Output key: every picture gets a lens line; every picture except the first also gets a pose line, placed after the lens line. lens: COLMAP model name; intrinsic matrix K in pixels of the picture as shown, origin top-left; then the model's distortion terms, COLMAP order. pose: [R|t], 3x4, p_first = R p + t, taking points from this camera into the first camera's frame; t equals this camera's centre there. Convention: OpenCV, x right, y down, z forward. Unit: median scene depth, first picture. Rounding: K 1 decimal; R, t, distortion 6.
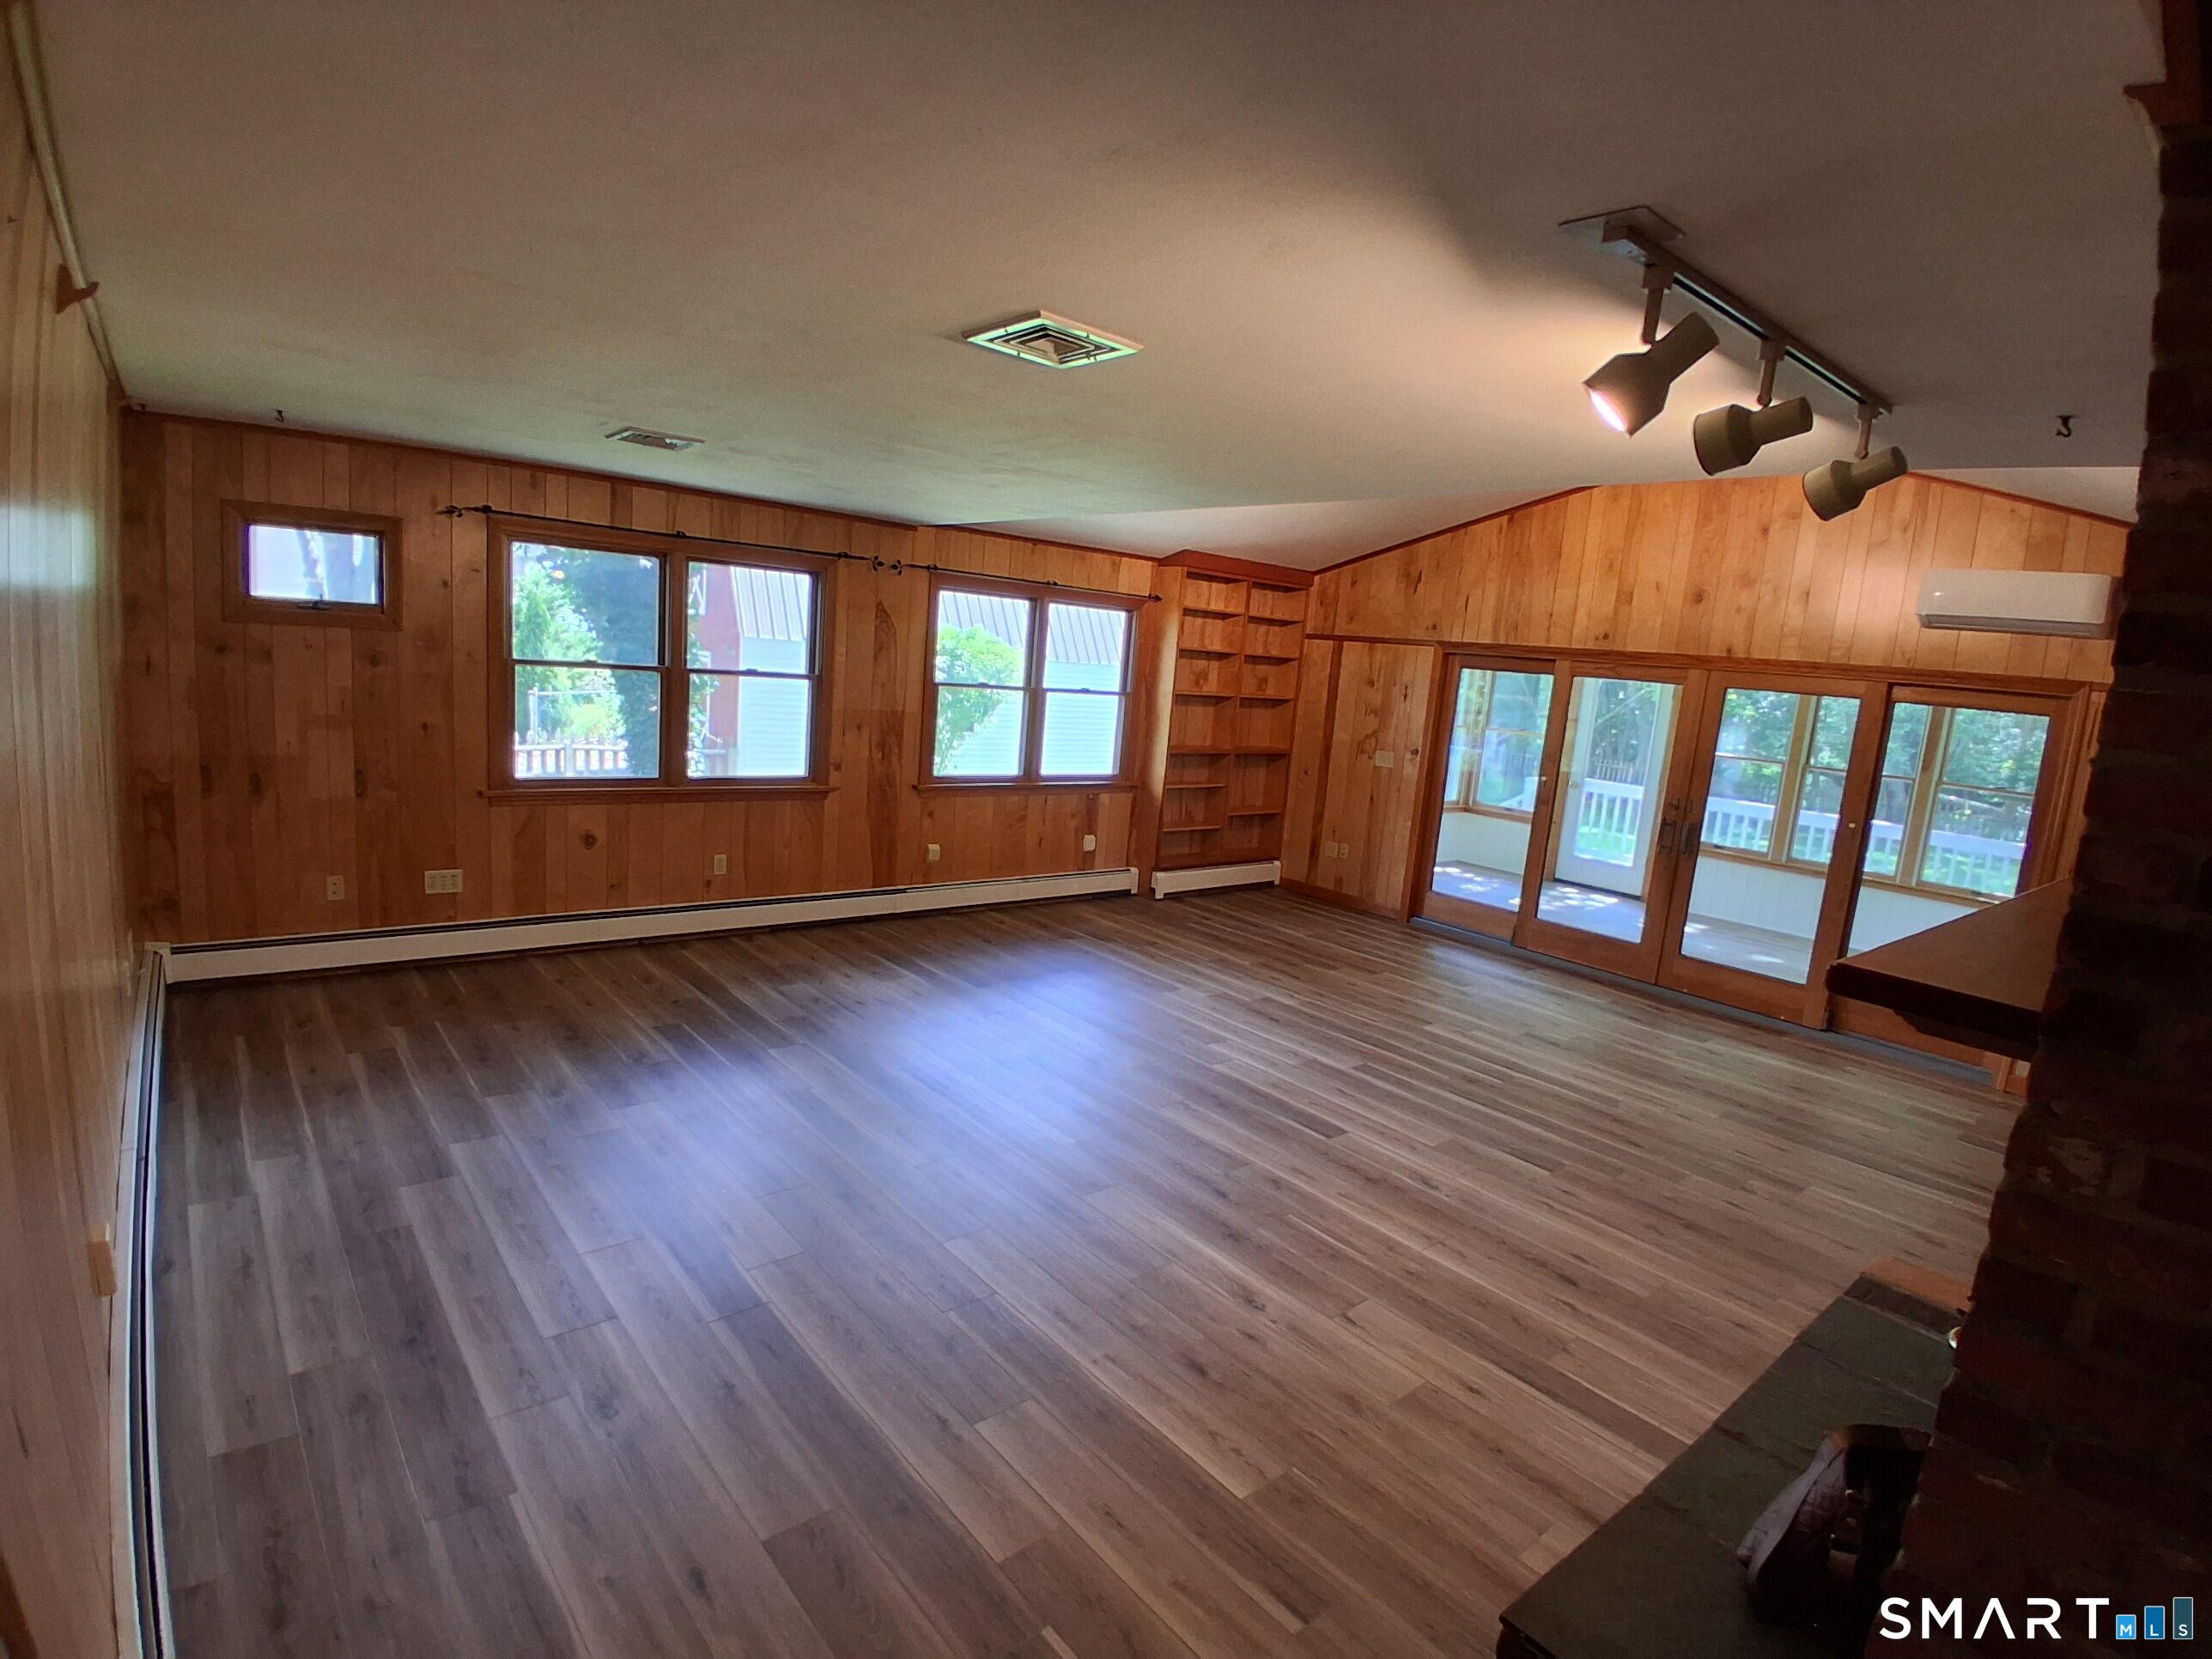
lens RADIAL K [[1097.9, 0, 1097.5], [0, 1097.9, 833.0], [0, 0, 1]] dist [-0.011758, -0.003581]
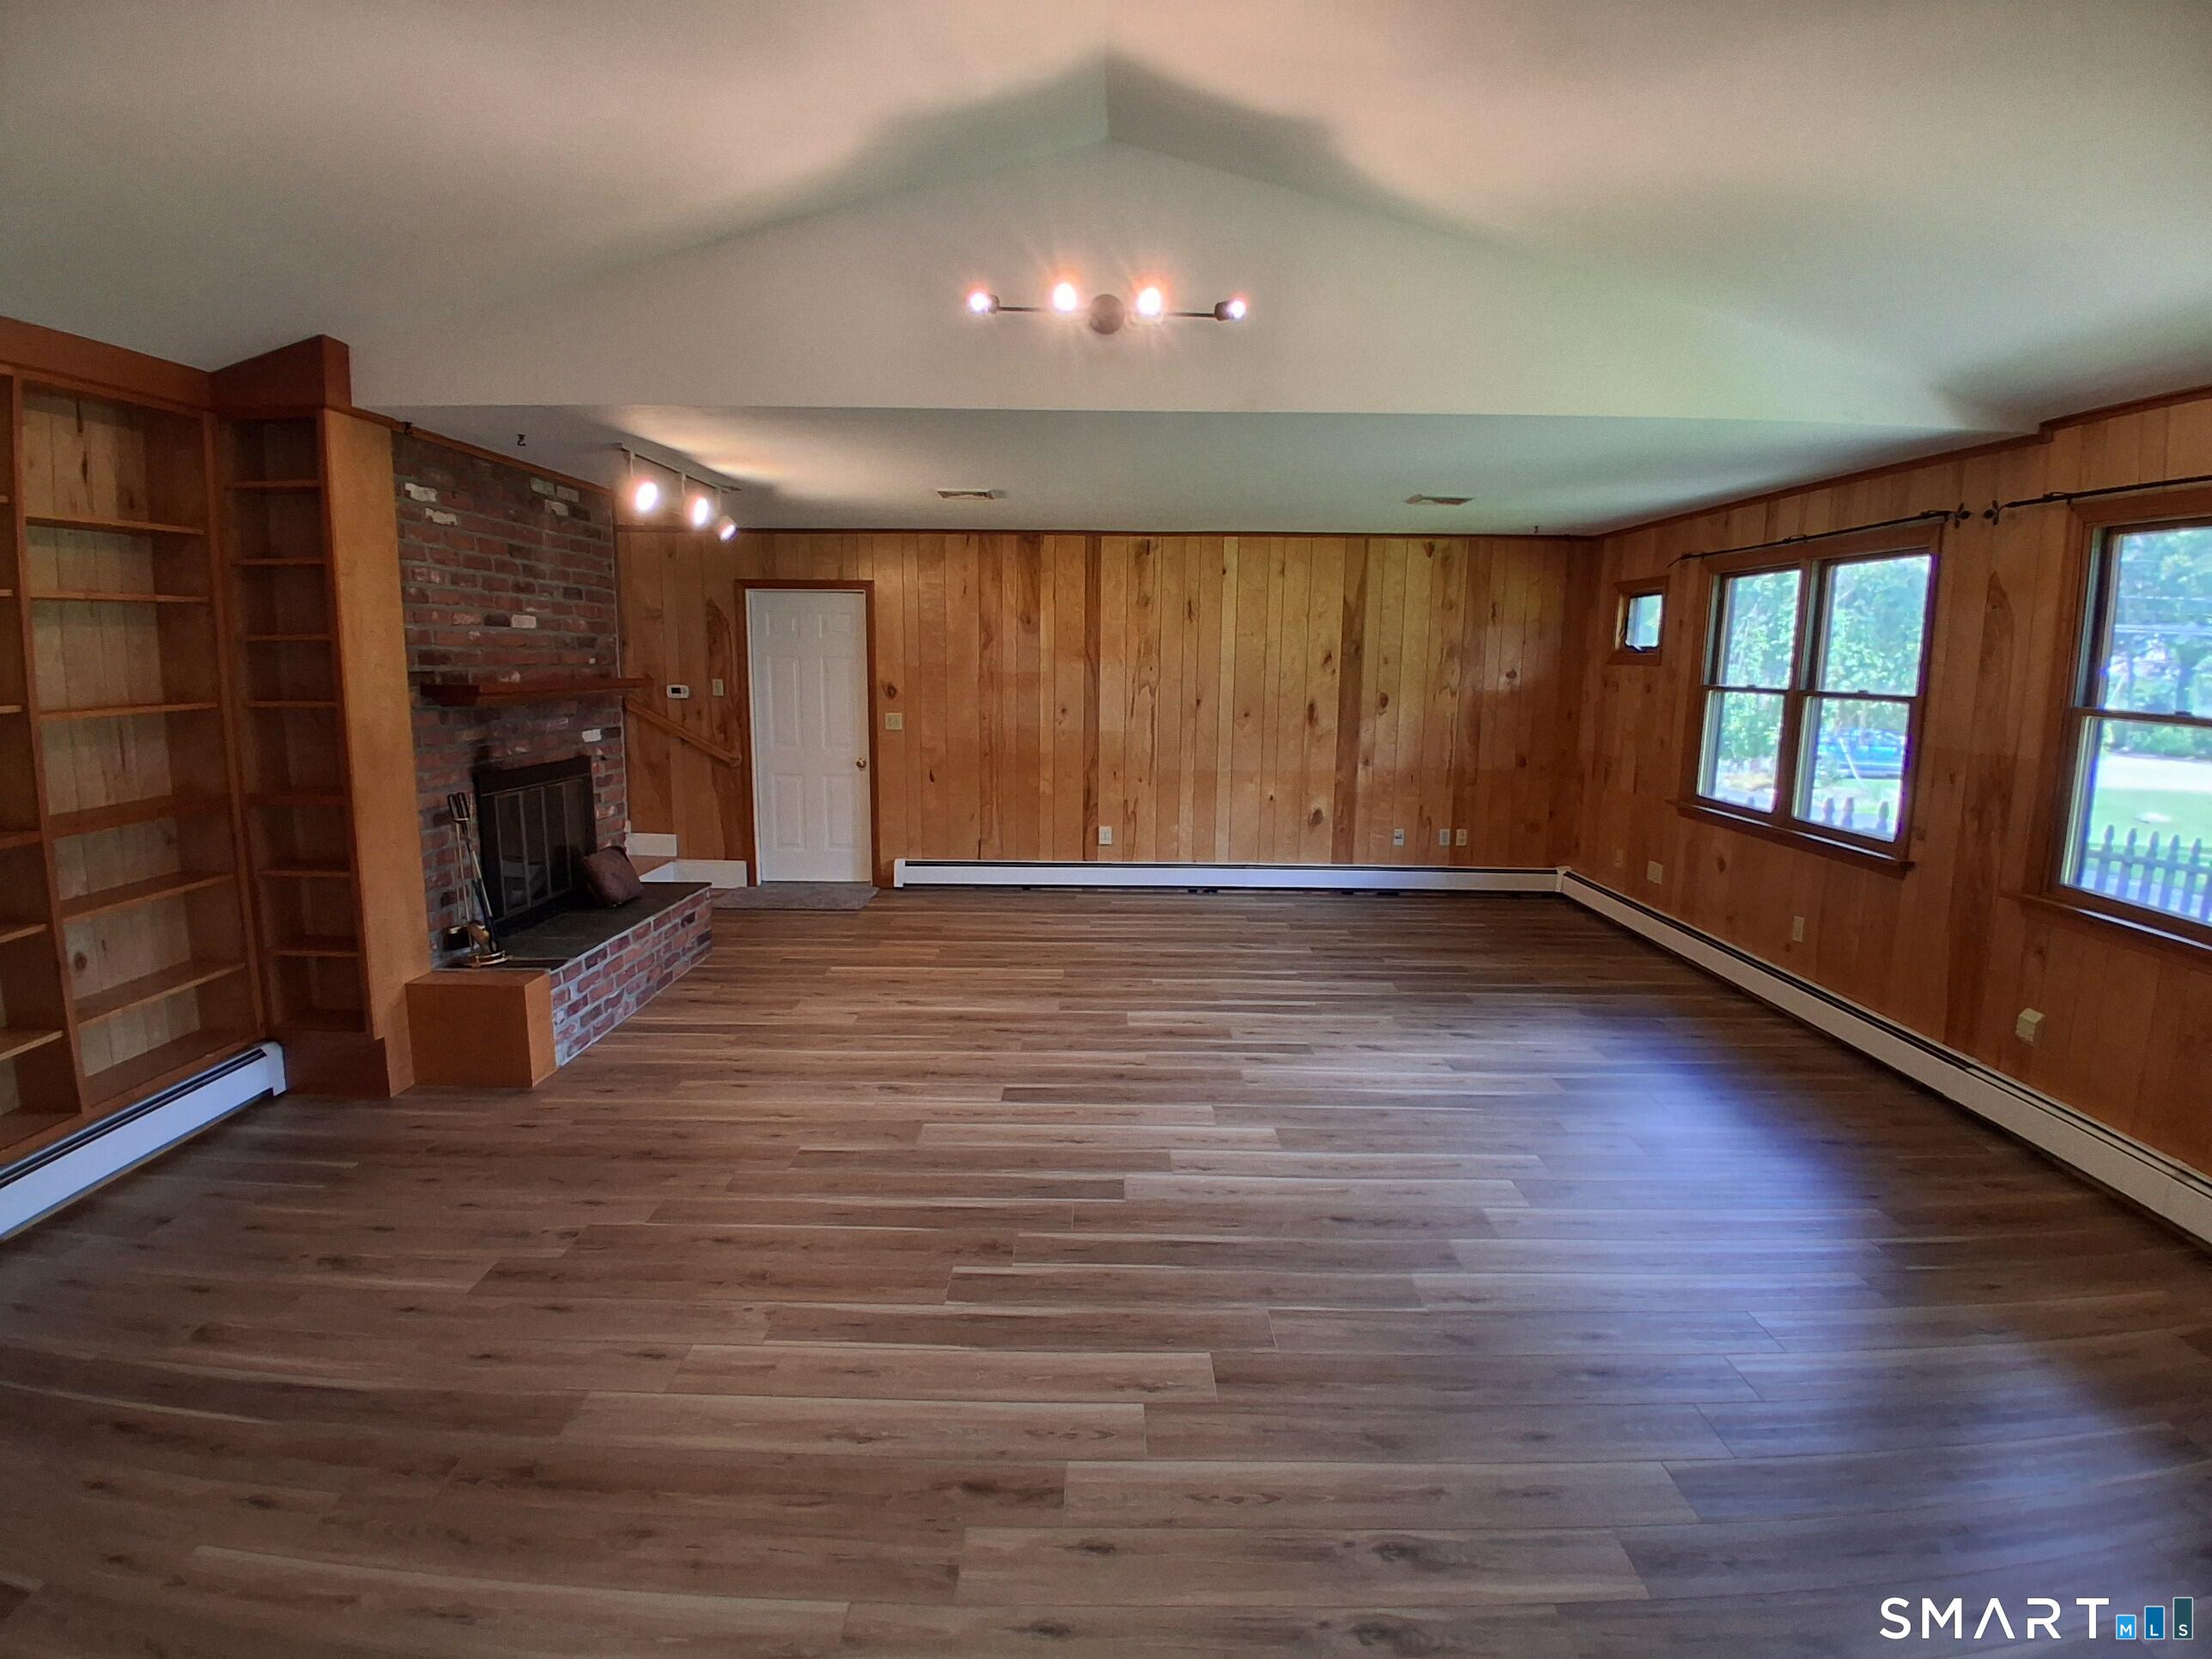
lens RADIAL K [[1097.9, 0, 1097.9], [0, 1097.9, 814.7], [0, 0, 1]] dist [-0.011758, -0.003581]
pose [[-0.645021, 0.017261, -0.763970, 0.669778], [-0.191634, 0.964144, 0.183581, -0.112079], [0.739746, 0.264816, -0.618586, 1.192532]]
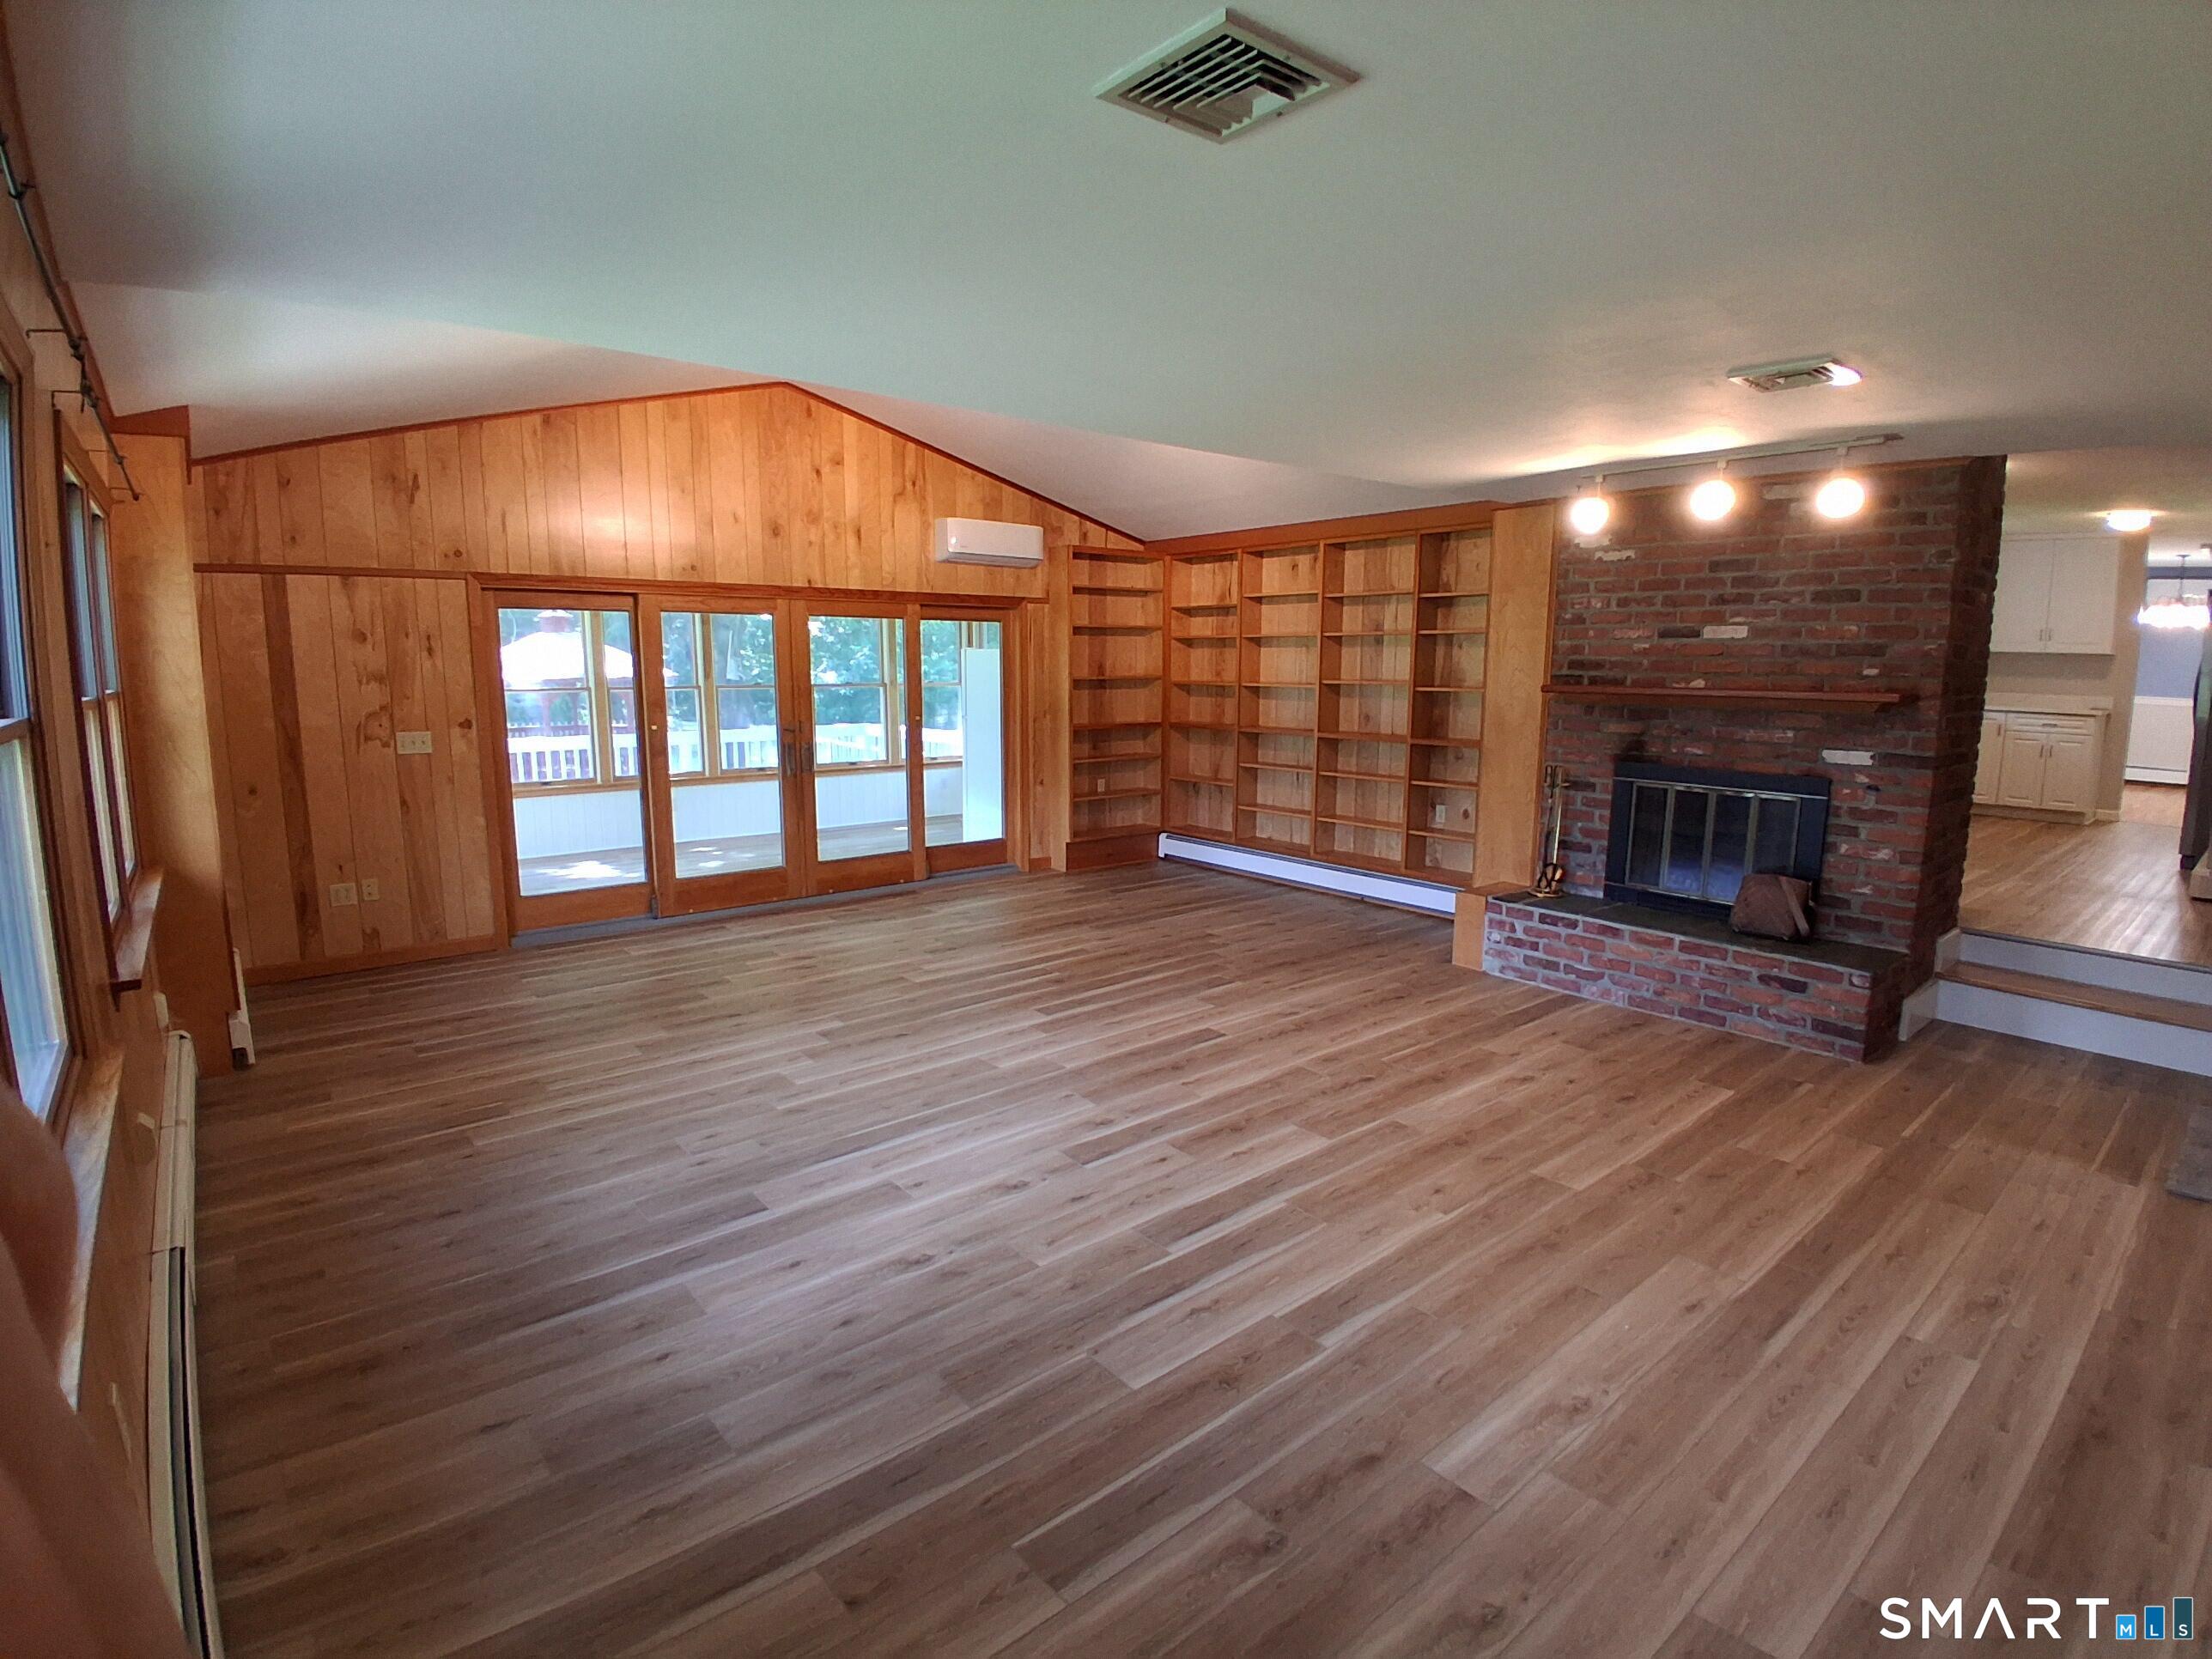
lens RADIAL K [[1097.9, 0, 1105.2], [0, 1097.9, 820.8], [0, 0, 1]] dist [-0.011758, -0.003581]
pose [[0.002107, -0.228497, 0.973542, -0.614494], [0.162389, 0.960700, 0.225132, -0.150293], [-0.986724, 0.157619, 0.039130, 0.779261]]
